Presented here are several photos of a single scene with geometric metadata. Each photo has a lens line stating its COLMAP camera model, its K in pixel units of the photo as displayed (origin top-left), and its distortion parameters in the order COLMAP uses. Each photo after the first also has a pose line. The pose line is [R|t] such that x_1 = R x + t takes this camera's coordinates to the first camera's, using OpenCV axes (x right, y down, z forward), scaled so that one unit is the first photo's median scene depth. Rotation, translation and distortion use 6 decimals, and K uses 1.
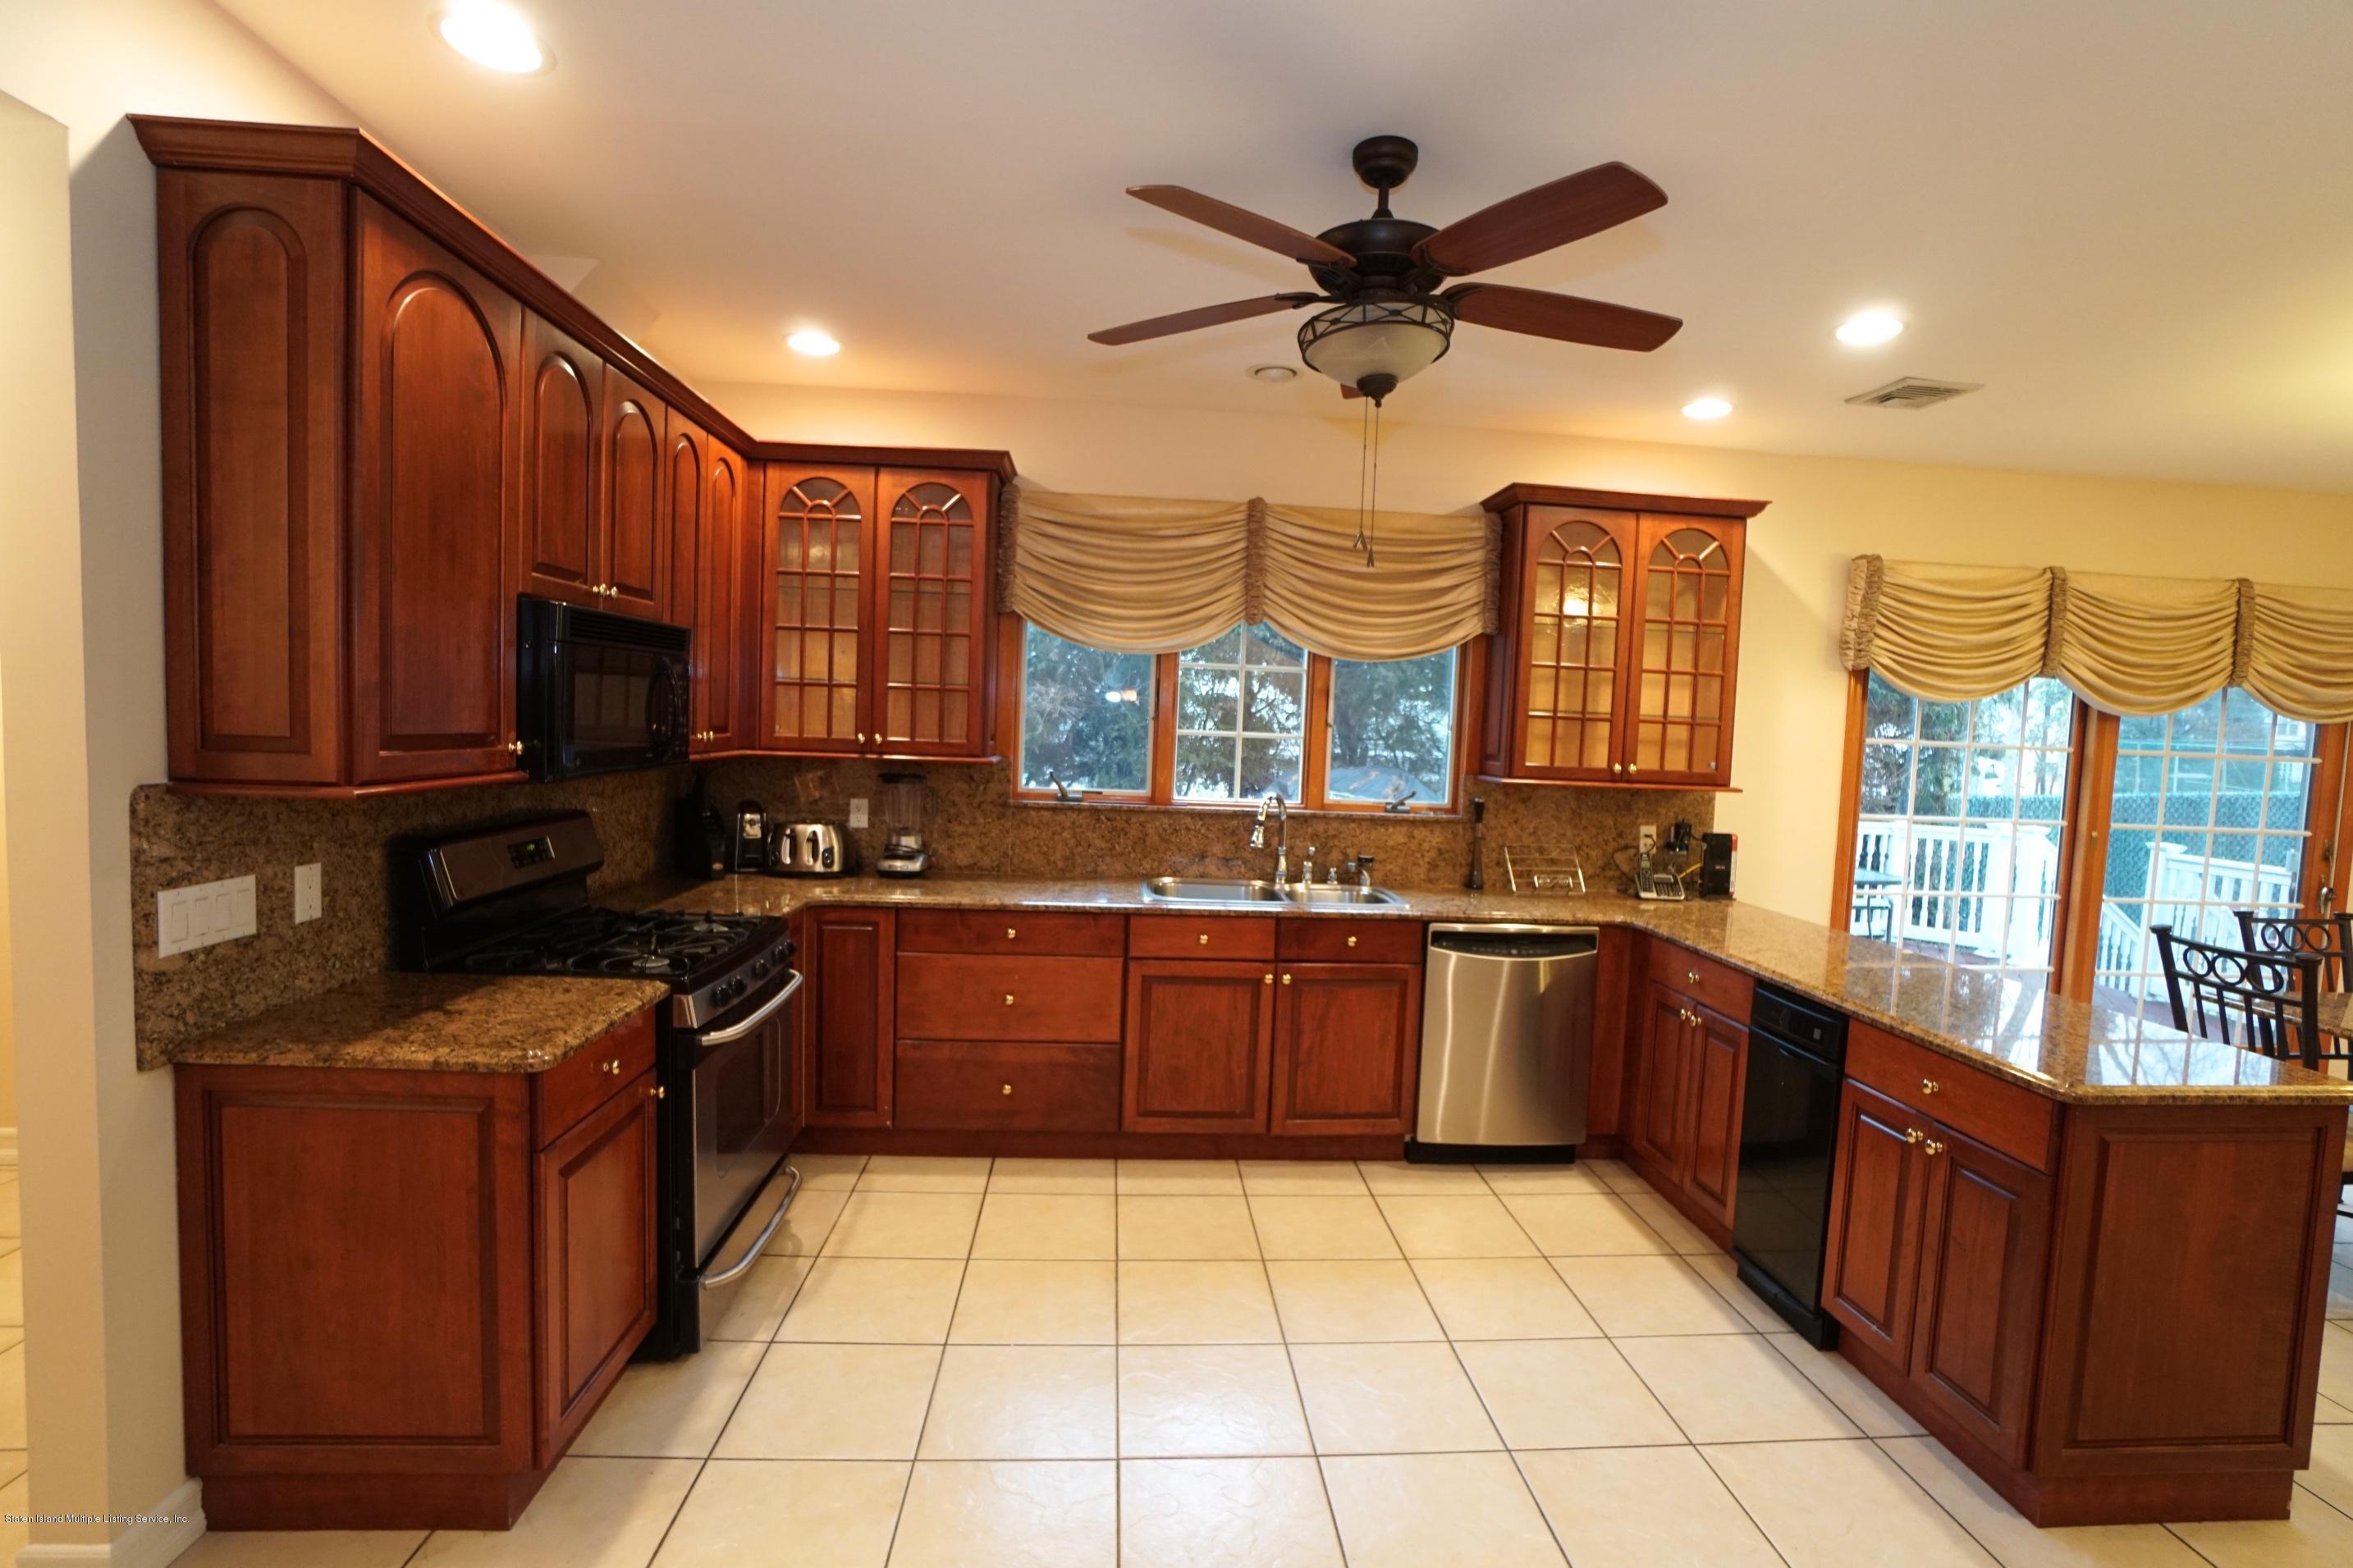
lens RADIAL K [[1079.7, 0, 1176.5], [0, 1079.7, 784.0], [0, 0, 1]] dist [-0.062712, 0.018464]
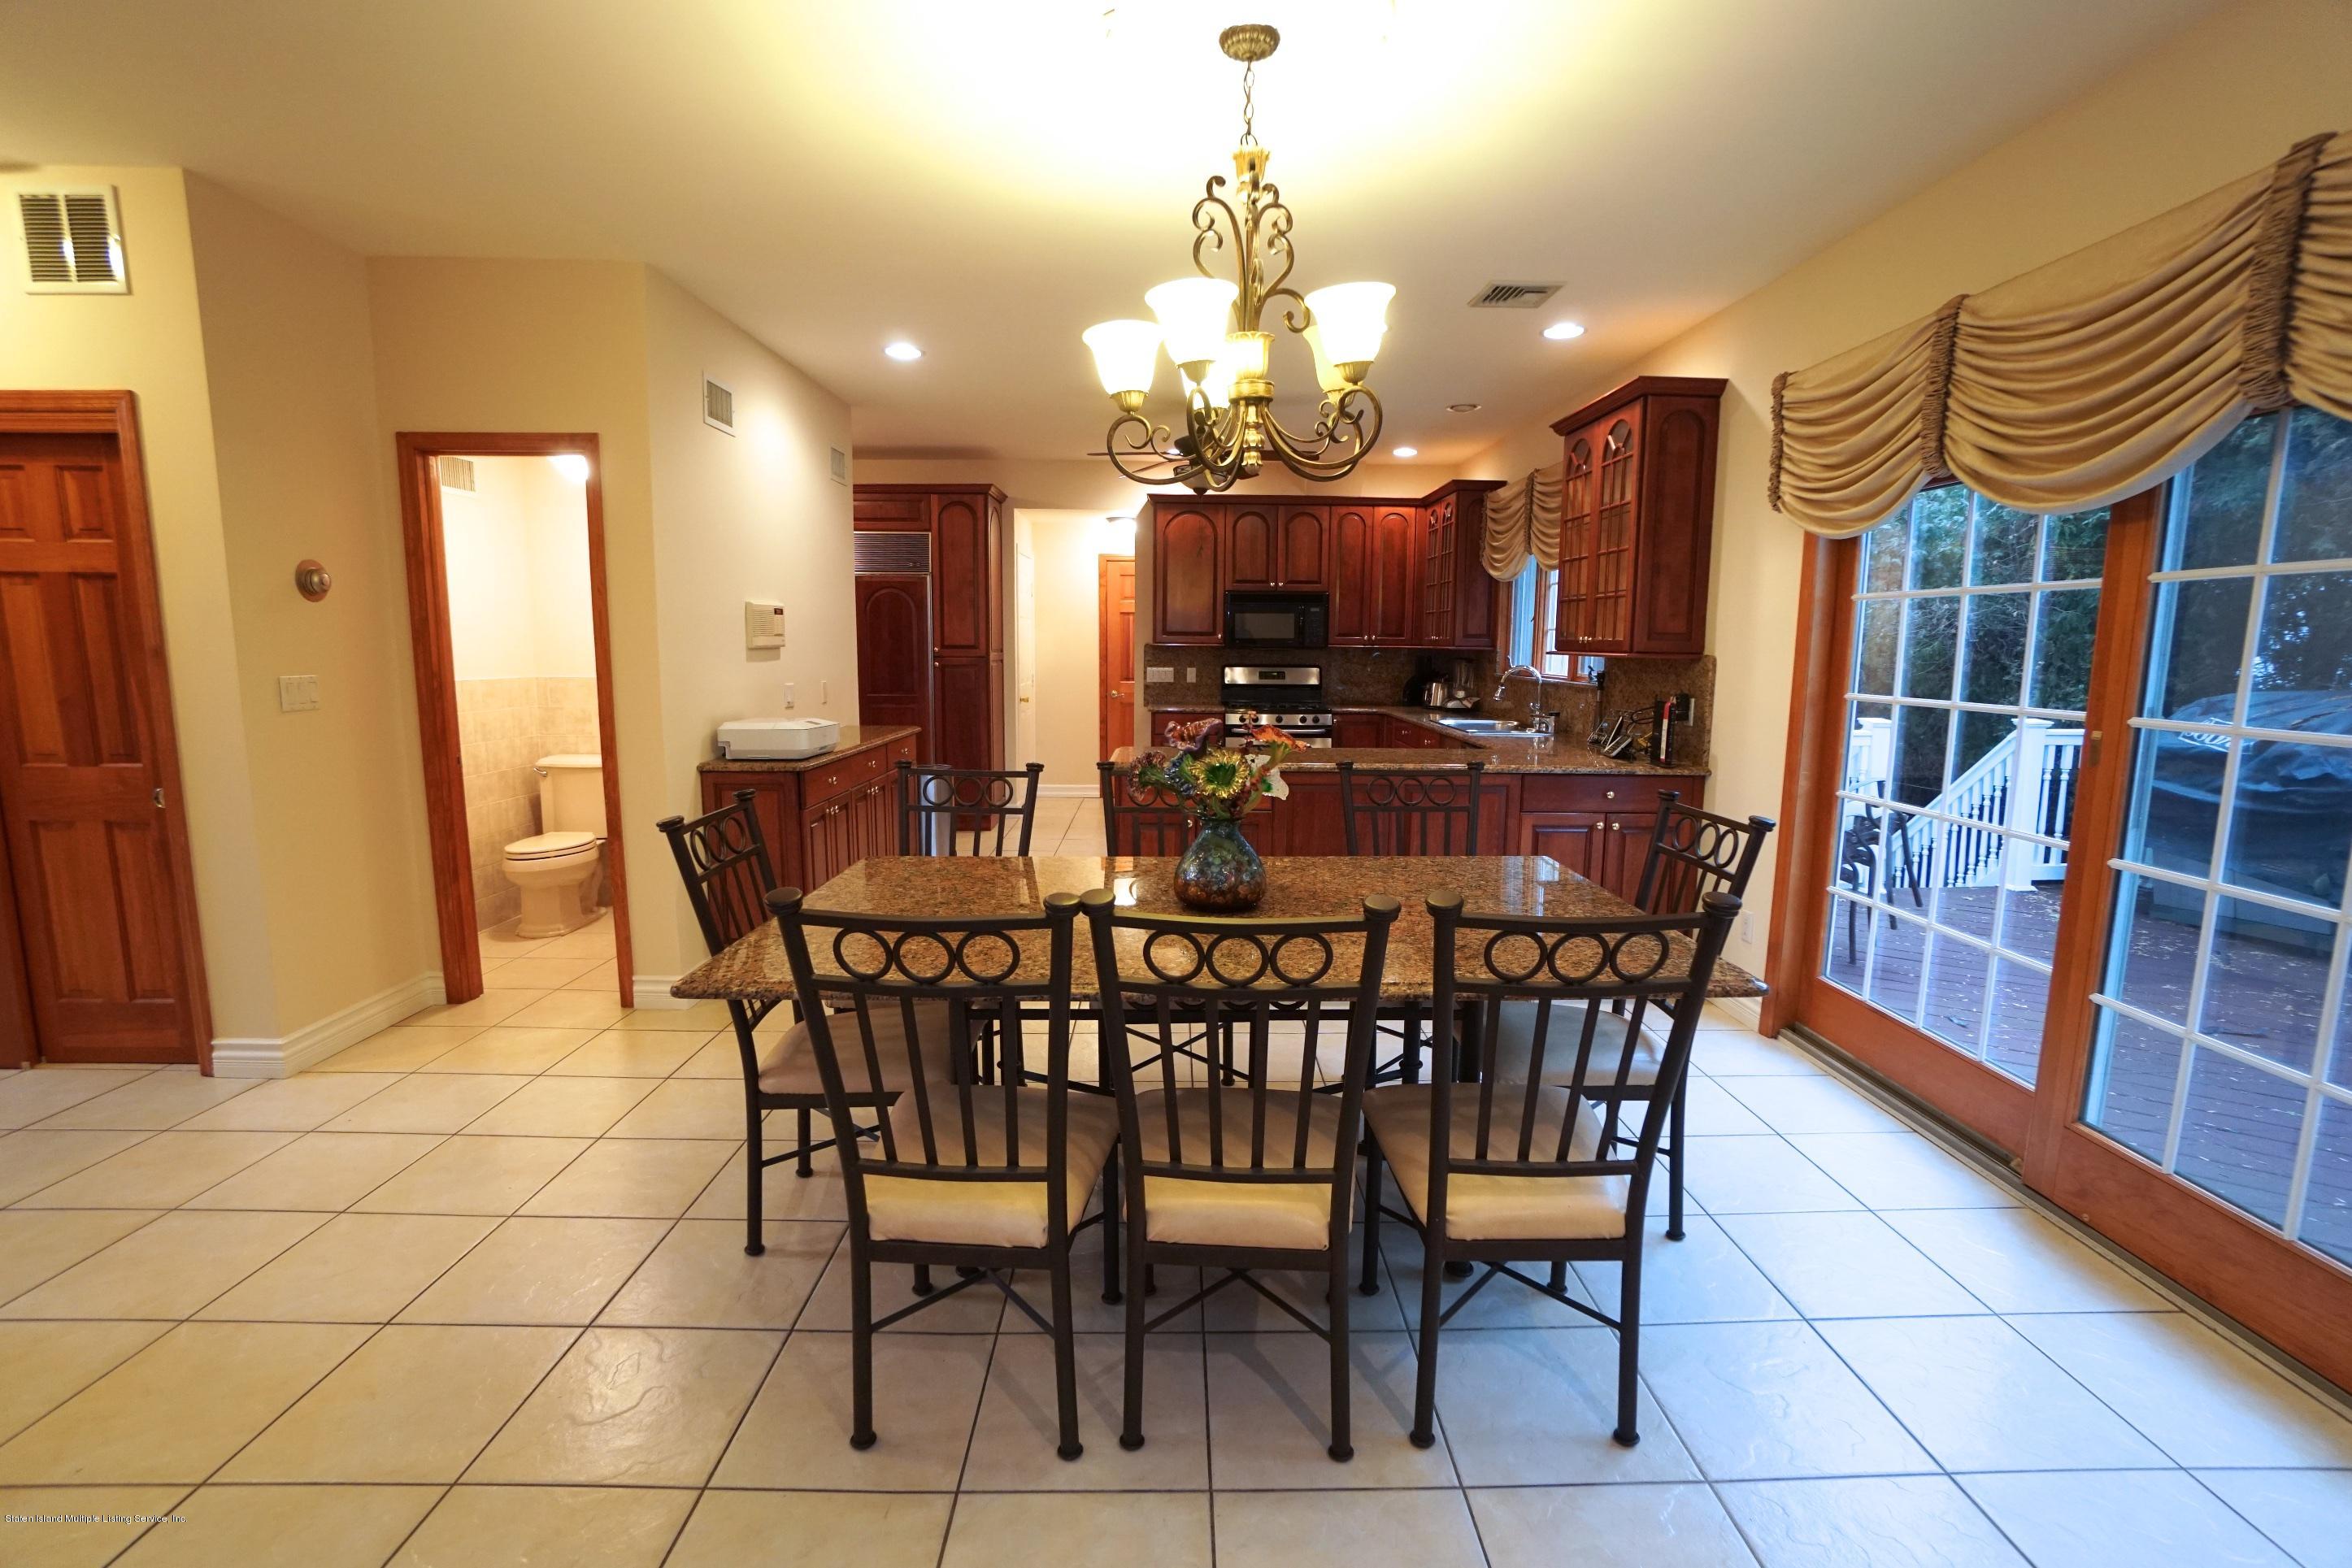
lens RADIAL K [[1047.2, 0, 1177.0], [0, 1047.2, 769.8], [0, 0, 1]] dist [-0.041955, 0.000231]
pose [[-0.055808, 0.085298, -0.994791, 1.748436], [-0.070798, 0.993498, 0.089159, 0.063926], [0.995928, 0.075405, -0.049406, 0.669026]]
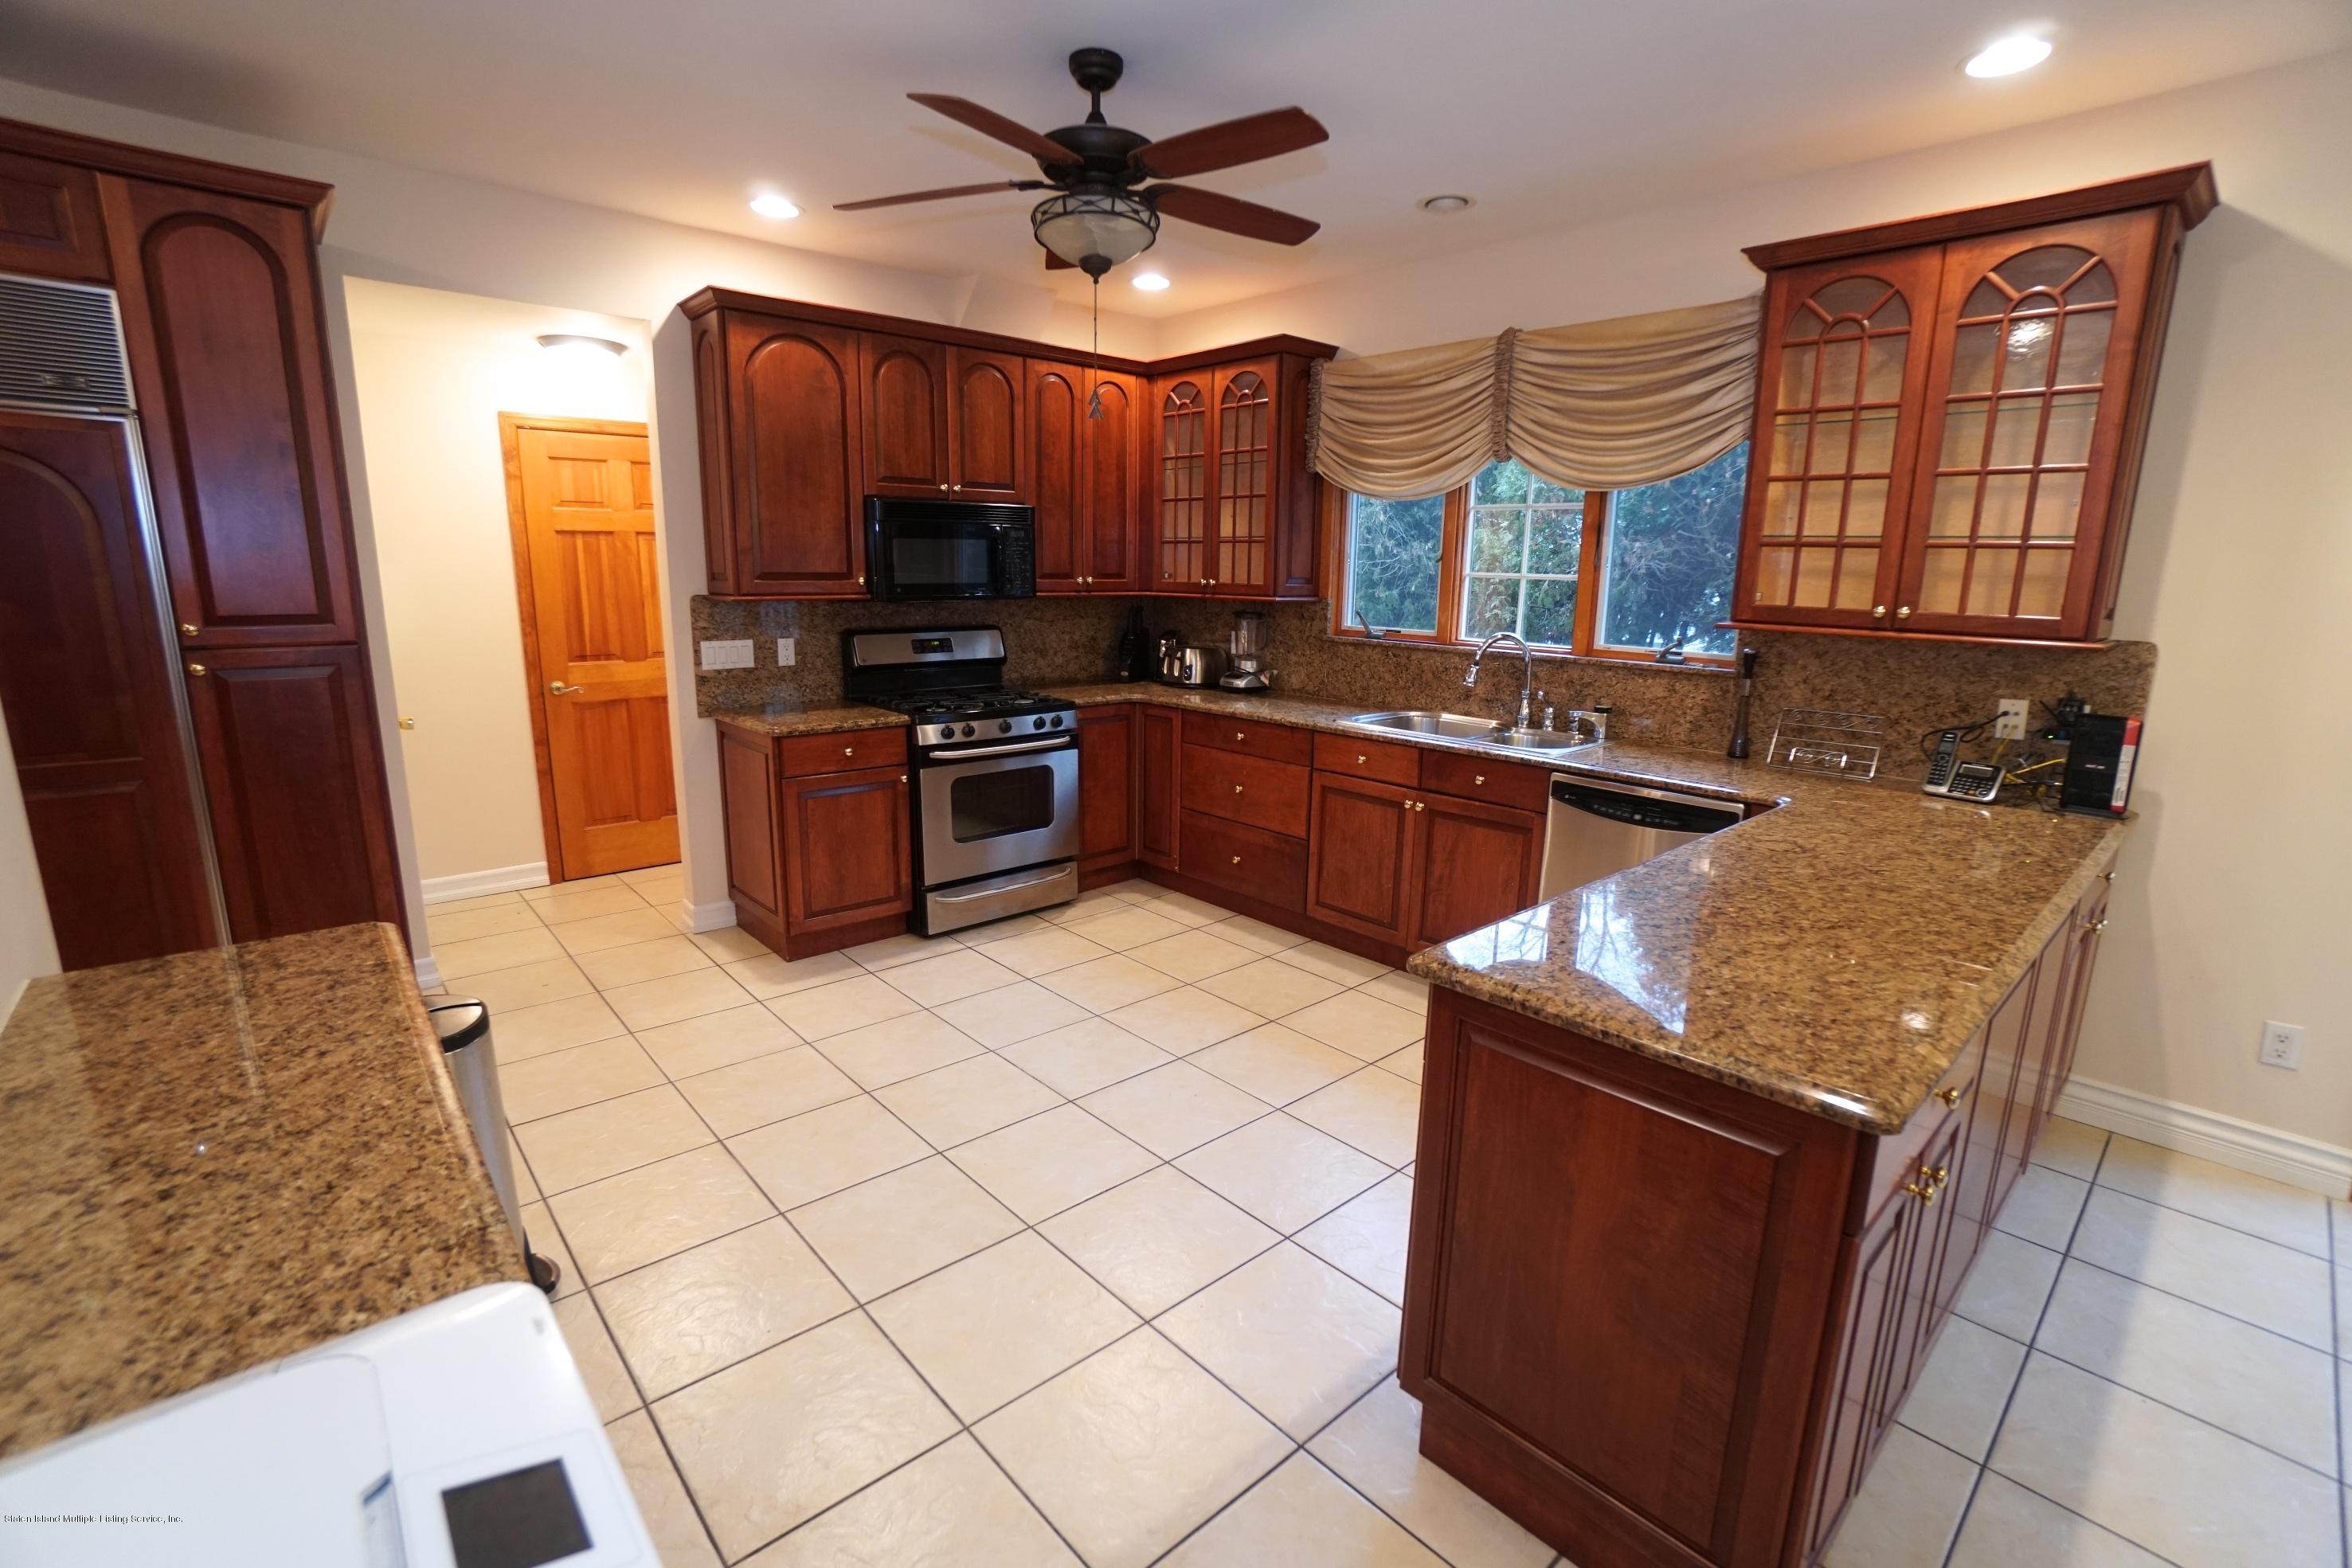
lens RADIAL K [[1047.2, 0, 1177.0], [0, 1047.2, 769.8], [0, 0, 1]] dist [-0.041955, 0.000231]
pose [[0.618590, 0.122849, -0.776050, 0.735625], [-0.039308, 0.991303, 0.125591, 0.026465], [0.784730, -0.047185, 0.618039, 0.183695]]
